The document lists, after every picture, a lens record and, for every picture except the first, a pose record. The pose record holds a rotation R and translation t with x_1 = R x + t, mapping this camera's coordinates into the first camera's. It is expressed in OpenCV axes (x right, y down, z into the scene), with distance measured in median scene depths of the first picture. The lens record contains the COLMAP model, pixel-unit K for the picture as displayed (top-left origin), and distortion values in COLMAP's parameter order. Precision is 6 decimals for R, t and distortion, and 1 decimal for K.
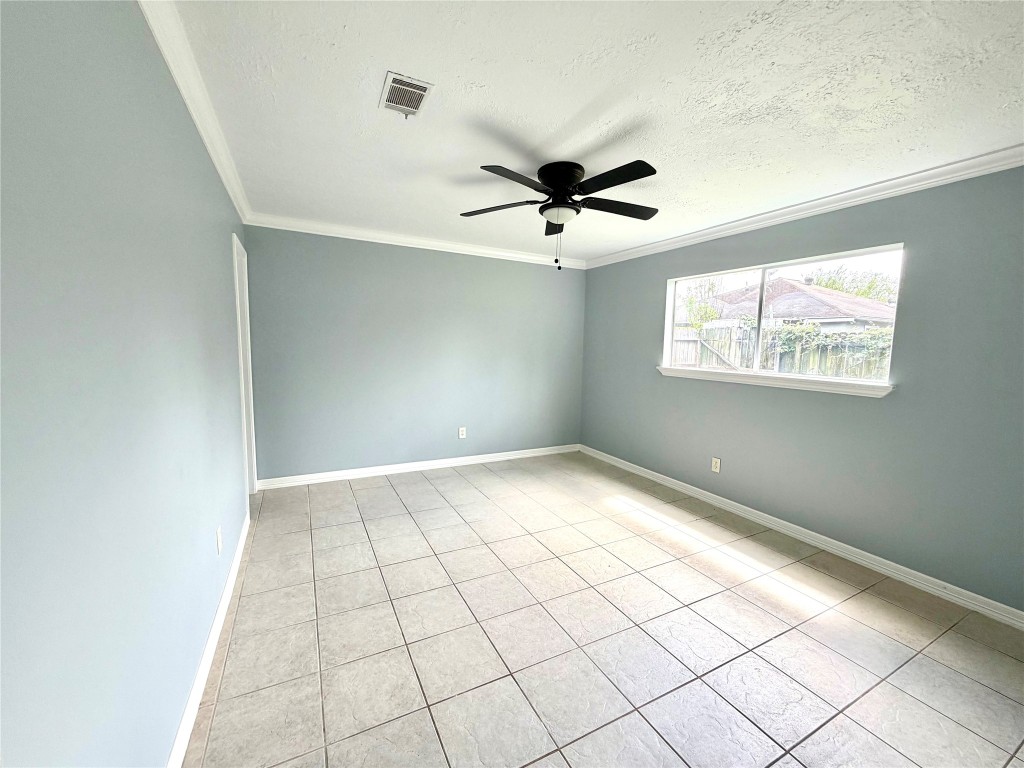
lens RADIAL K [[407.6, 0, 510.7], [0, 407.6, 385.1], [0, 0, 1]] dist [0.000907, 0.000036]
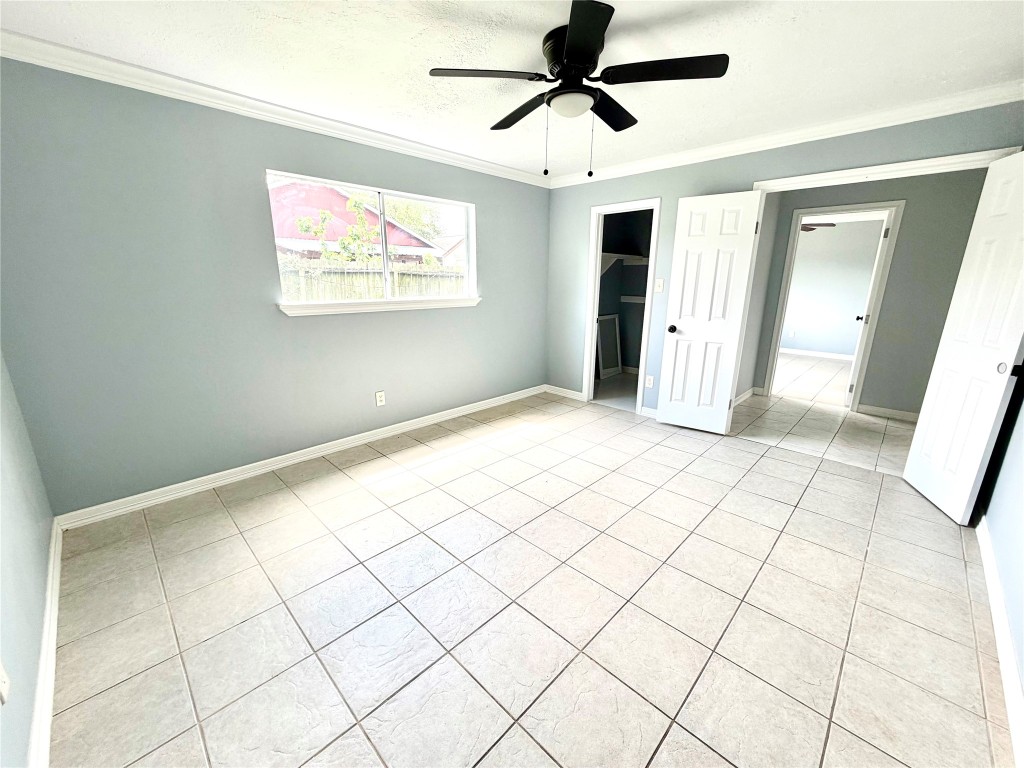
lens RADIAL K [[407.6, 0, 510.7], [0, 407.6, 385.1], [0, 0, 1]] dist [0.000907, 0.000036]
pose [[-0.309521, -0.266072, 0.912909, -0.673140], [0.085121, 0.948447, 0.305290, -0.150511], [-0.947075, 0.172202, -0.270916, 1.364614]]
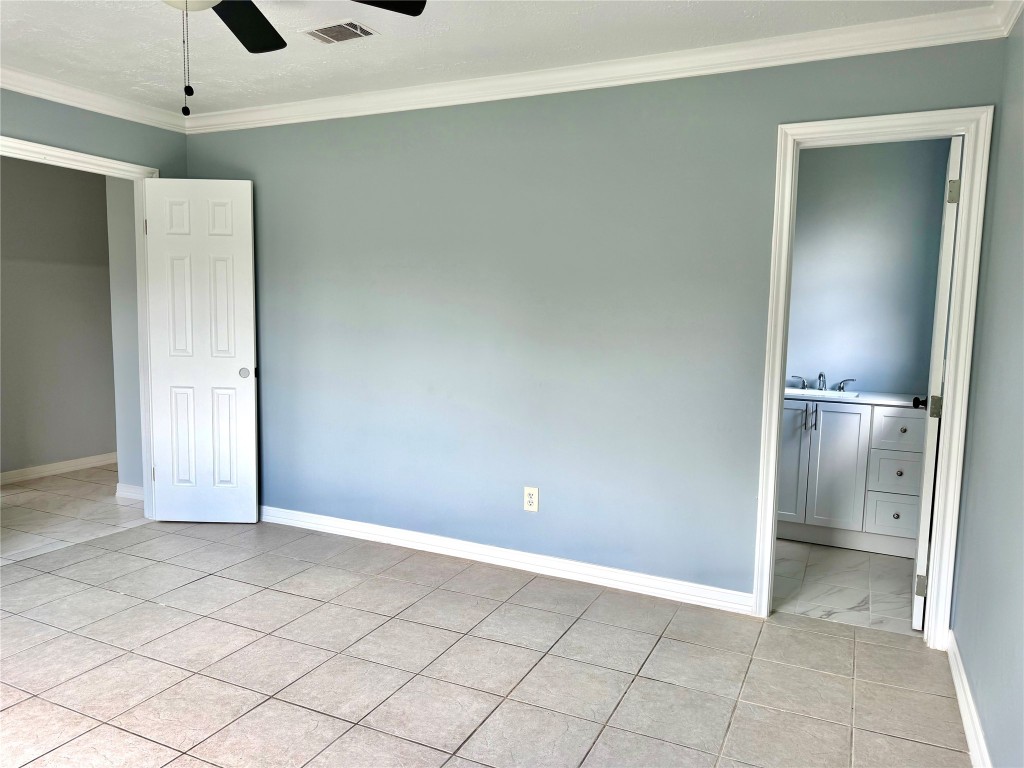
lens RADIAL K [[725.1, 0, 507.9], [0, 725.1, 389.6], [0, 0, 1]] dist [0.044468, -0.066602]
pose [[-0.800744, 0.028551, -0.598326, 0.315015], [-0.096900, 0.979533, 0.176424, -0.158578], [0.591117, 0.199248, -0.781589, 1.853942]]
